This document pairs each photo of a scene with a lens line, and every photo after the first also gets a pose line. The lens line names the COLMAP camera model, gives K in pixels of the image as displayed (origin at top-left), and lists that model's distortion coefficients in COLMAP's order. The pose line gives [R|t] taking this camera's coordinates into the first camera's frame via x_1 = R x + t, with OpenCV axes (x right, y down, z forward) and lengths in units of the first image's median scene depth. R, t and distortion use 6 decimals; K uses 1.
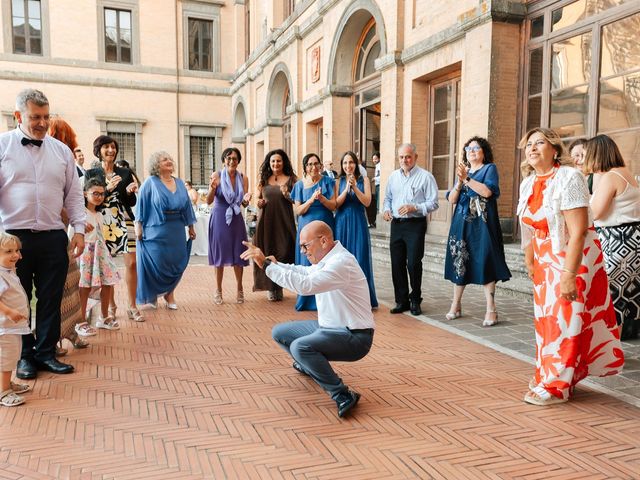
lens RADIAL K [[578.8, 0, 320.0], [0, 578.8, 240.0], [0, 0, 1]] dist [-0.013518, -0.001431]
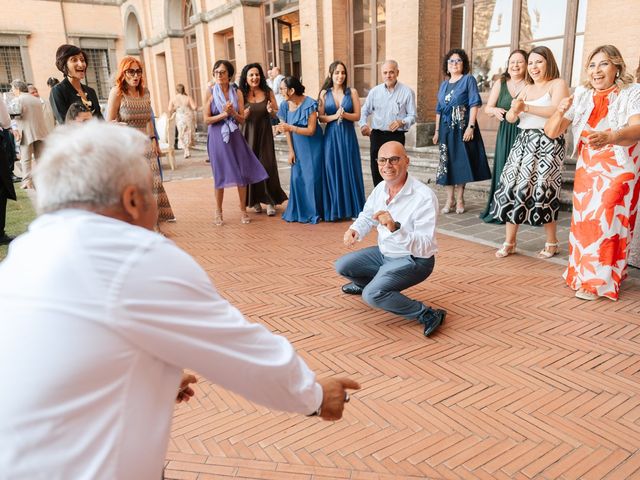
lens RADIAL K [[500.0, 0, 320.0], [0, 500.0, 240.0], [0, 0, 1]] dist [-0.022299, 0.008272]
pose [[0.969362, -0.098531, 0.225010, -0.129167], [0.053084, 0.978408, 0.199751, -0.018873], [-0.239833, -0.181687, 0.953661, 0.084825]]
